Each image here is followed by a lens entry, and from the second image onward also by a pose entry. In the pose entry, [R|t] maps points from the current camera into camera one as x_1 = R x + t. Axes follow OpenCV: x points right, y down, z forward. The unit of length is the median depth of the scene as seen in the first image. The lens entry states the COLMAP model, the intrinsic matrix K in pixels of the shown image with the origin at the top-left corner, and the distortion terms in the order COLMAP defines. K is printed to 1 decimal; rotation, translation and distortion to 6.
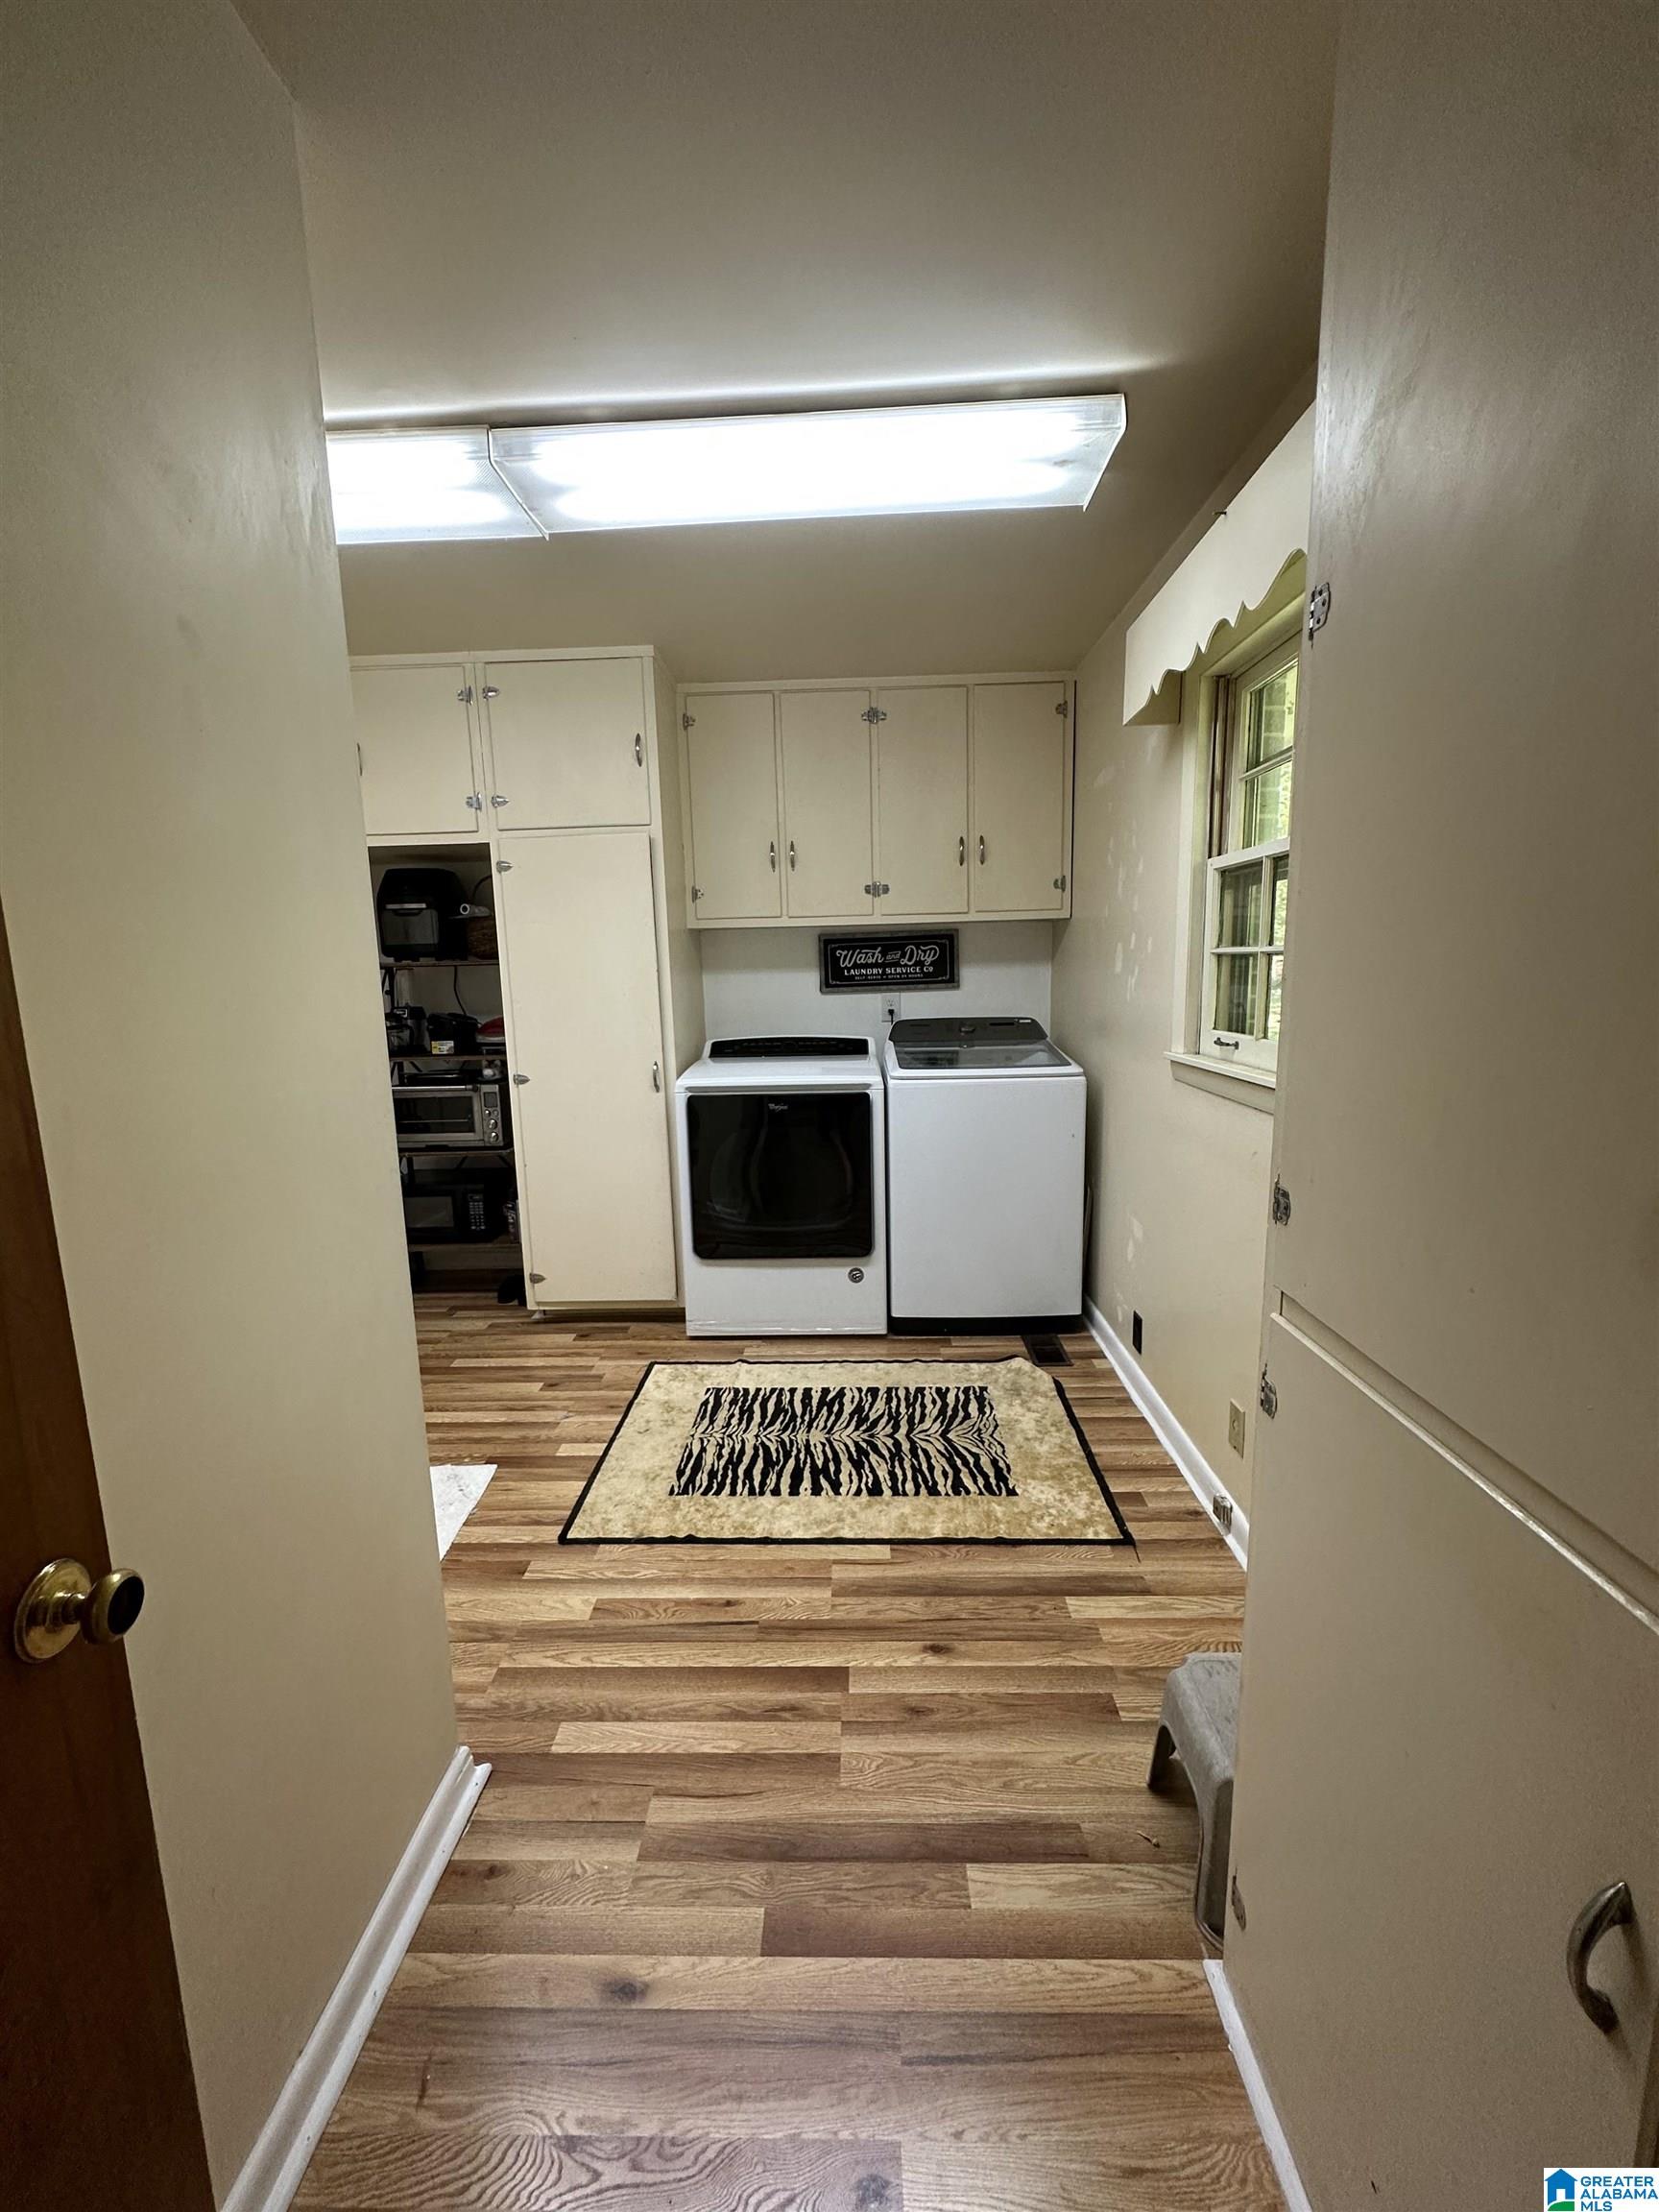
lens RADIAL K [[884.8, 0, 829.5], [0, 884.8, 1106.0], [0, 0, 1]] dist [-0.001987, 0.000338]
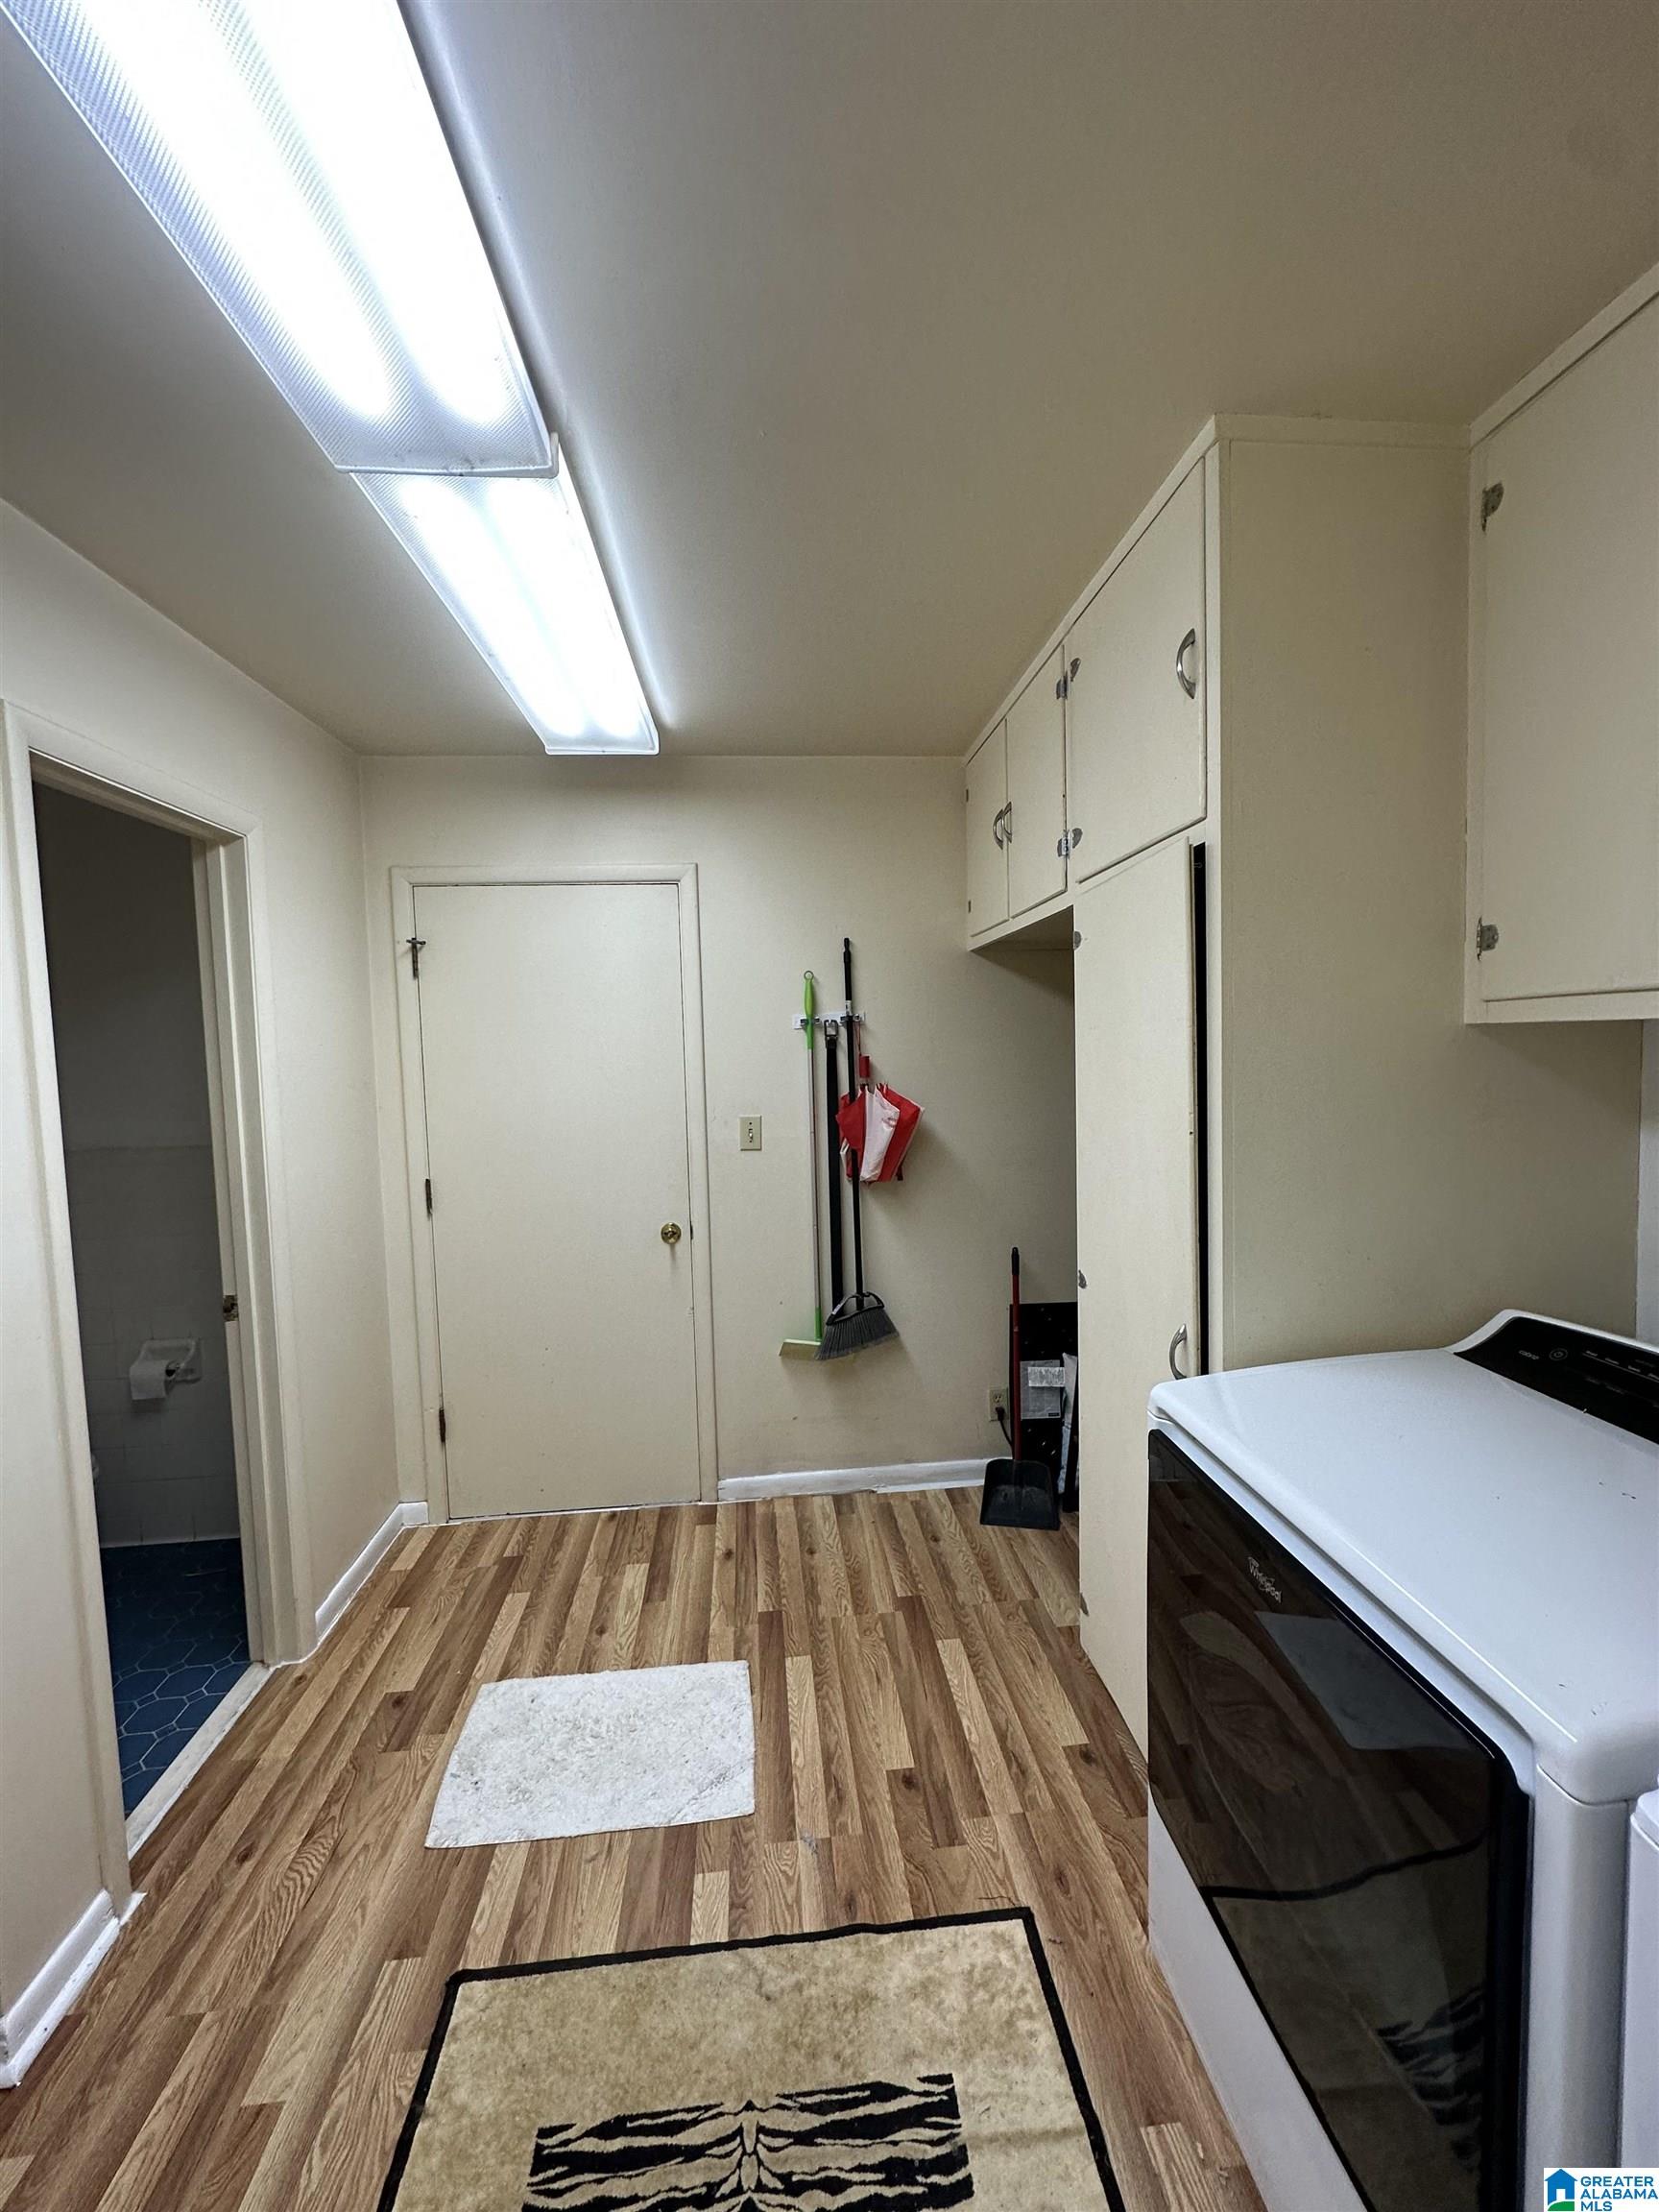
lens RADIAL K [[884.8, 0, 829.5], [0, 884.8, 1106.0], [0, 0, 1]] dist [-0.001987, 0.000338]
pose [[0.119027, 0.082275, -0.989476, 0.265614], [-0.128265, 0.989485, 0.066847, -0.195397], [0.984571, 0.118958, 0.128328, 0.854103]]
